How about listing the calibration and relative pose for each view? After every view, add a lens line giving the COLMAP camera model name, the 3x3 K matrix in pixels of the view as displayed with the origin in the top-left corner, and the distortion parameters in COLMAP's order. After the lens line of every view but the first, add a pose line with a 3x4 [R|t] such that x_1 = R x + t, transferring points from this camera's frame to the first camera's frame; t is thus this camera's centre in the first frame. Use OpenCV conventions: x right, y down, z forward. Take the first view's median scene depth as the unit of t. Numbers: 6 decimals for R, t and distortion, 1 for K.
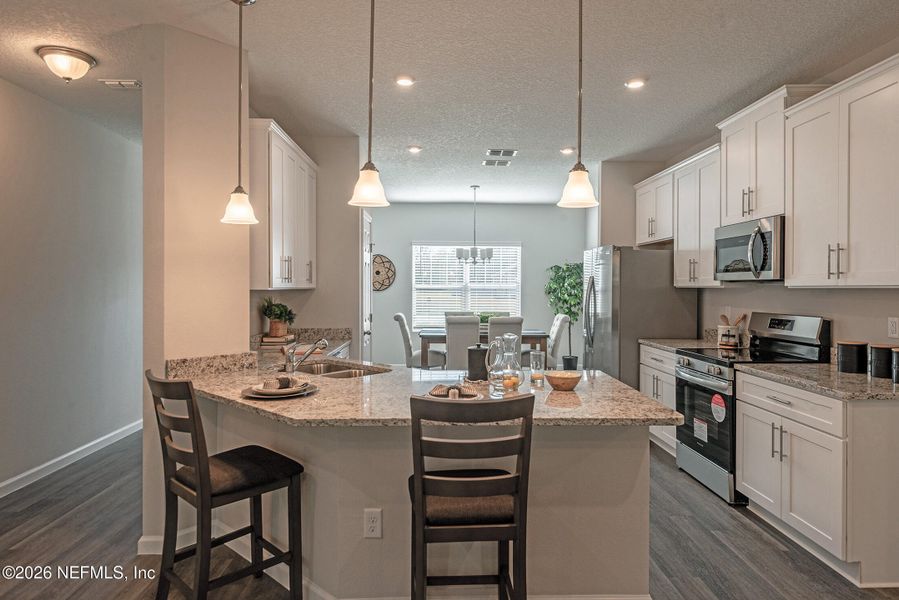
lens RADIAL K [[549.8, 0, 448.8], [0, 549.8, 290.4], [0, 0, 1]] dist [-0.001271, -0.001940]
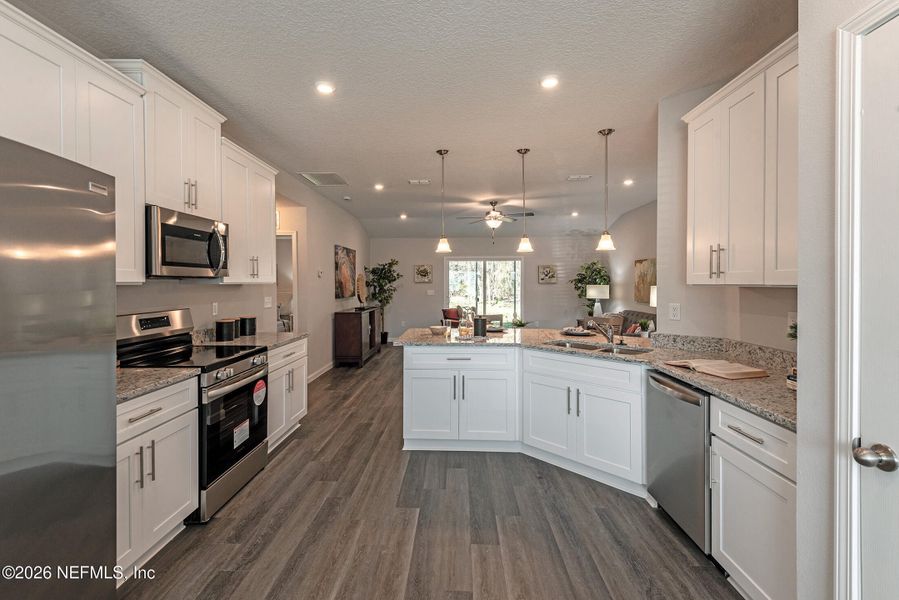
lens RADIAL K [[417.4, 0, 436.1], [0, 417.4, 284.4], [0, 0, 1]] dist [0.020189, -0.007062]
pose [[-0.996532, 0.000428, 0.083206, 0.054206], [0.001362, 0.999937, 0.011166, -0.011777], [-0.083196, 0.011240, -0.996470, 1.542705]]
